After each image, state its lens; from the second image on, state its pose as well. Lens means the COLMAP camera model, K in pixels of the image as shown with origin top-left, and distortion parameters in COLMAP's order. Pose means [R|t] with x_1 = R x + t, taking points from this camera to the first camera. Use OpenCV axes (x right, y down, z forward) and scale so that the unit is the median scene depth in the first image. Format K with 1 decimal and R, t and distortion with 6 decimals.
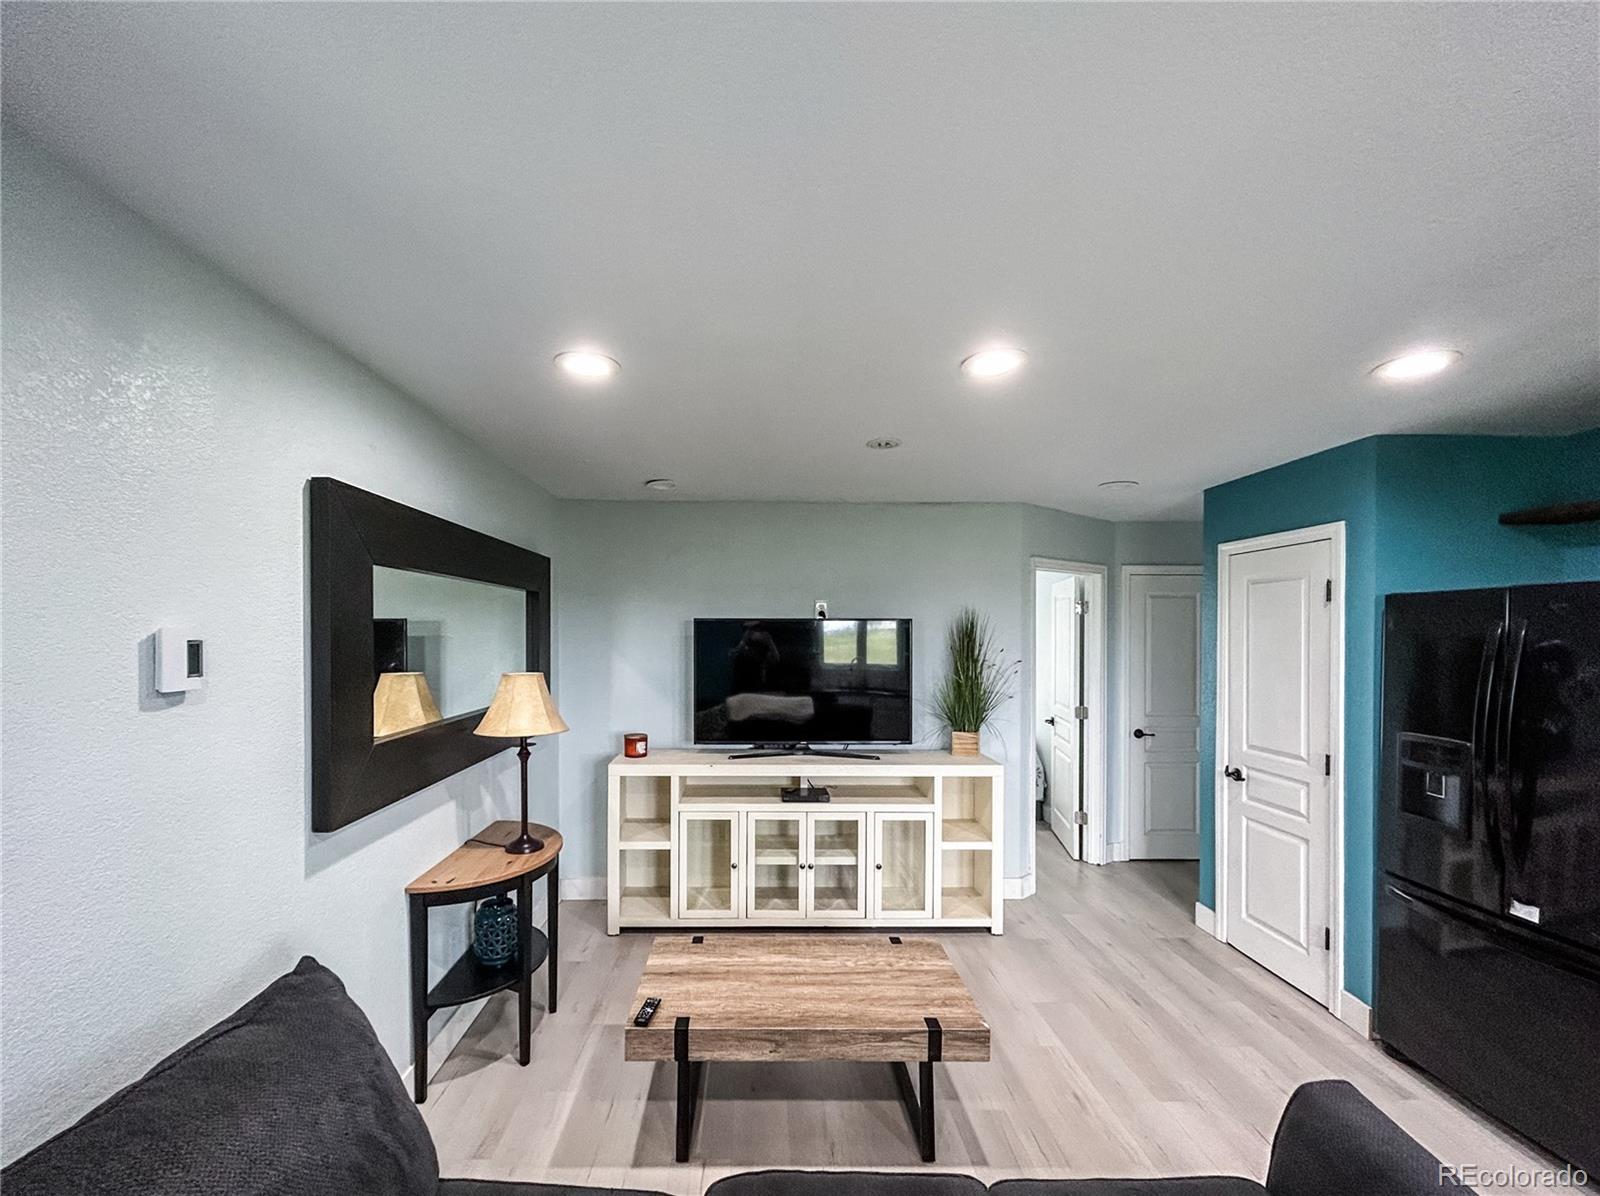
lens RADIAL K [[697.1, 0, 774.0], [0, 697.1, 645.4], [0, 0, 1]] dist [0.000860, -0.000204]
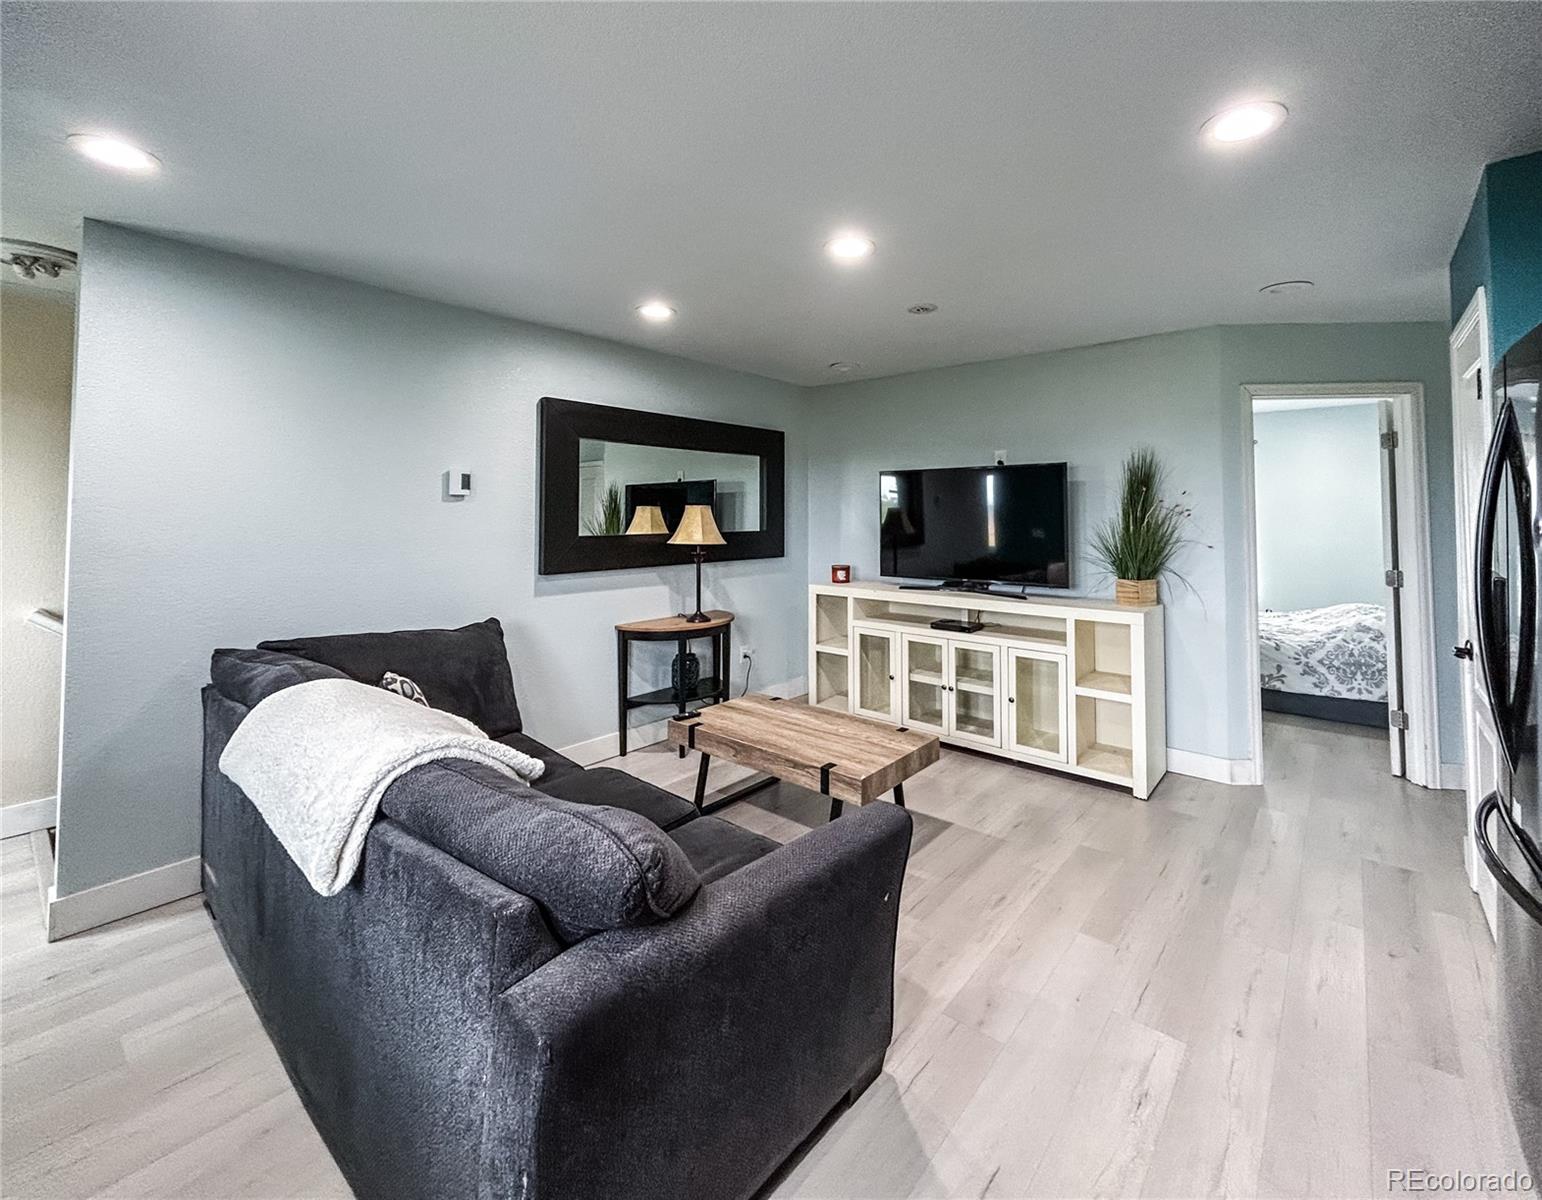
lens RADIAL K [[675.9, 0, 764.8], [0, 675.9, 493.8], [0, 0, 1]] dist [0.000373, -0.000209]
pose [[0.745460, -0.021075, -0.666217, 0.554445], [-0.010534, 0.999003, -0.043389, 0.056977], [0.666467, 0.039363, 0.744494, -0.010345]]
